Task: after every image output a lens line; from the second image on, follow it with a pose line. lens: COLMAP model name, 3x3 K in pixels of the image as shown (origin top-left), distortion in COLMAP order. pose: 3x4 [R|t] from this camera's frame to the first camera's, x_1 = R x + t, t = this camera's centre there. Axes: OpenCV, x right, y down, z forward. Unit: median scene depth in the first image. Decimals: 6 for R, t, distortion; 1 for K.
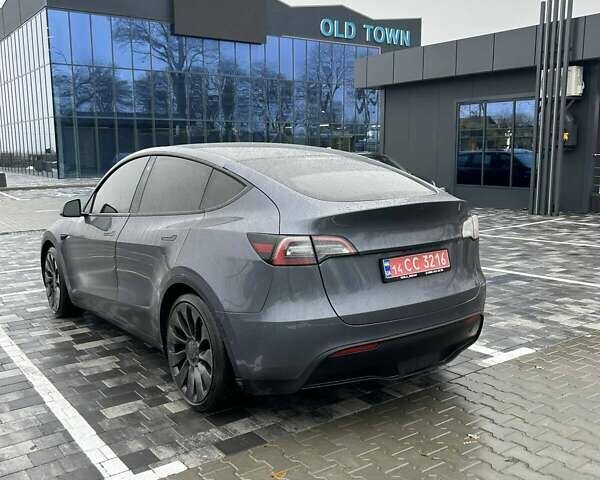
lens RADIAL K [[607.5, 0, 302.7], [0, 607.5, 239.4], [0, 0, 1]] dist [0.005611, 0.000000]
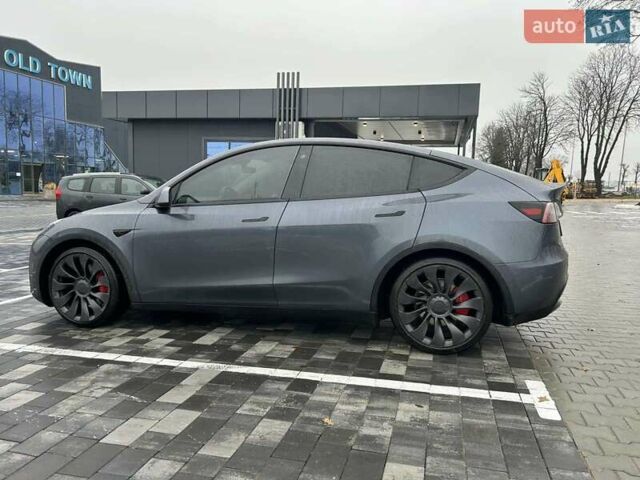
lens RADIAL K [[484.4, 0, 323.6], [0, 484.4, 237.4], [0, 0, 1]] dist [0.032264, -0.029936]
pose [[0.763380, -0.032015, 0.645155, -0.258324], [0.060624, 0.997913, -0.022214, 0.015600], [-0.643098, 0.056070, 0.763728, 0.108855]]
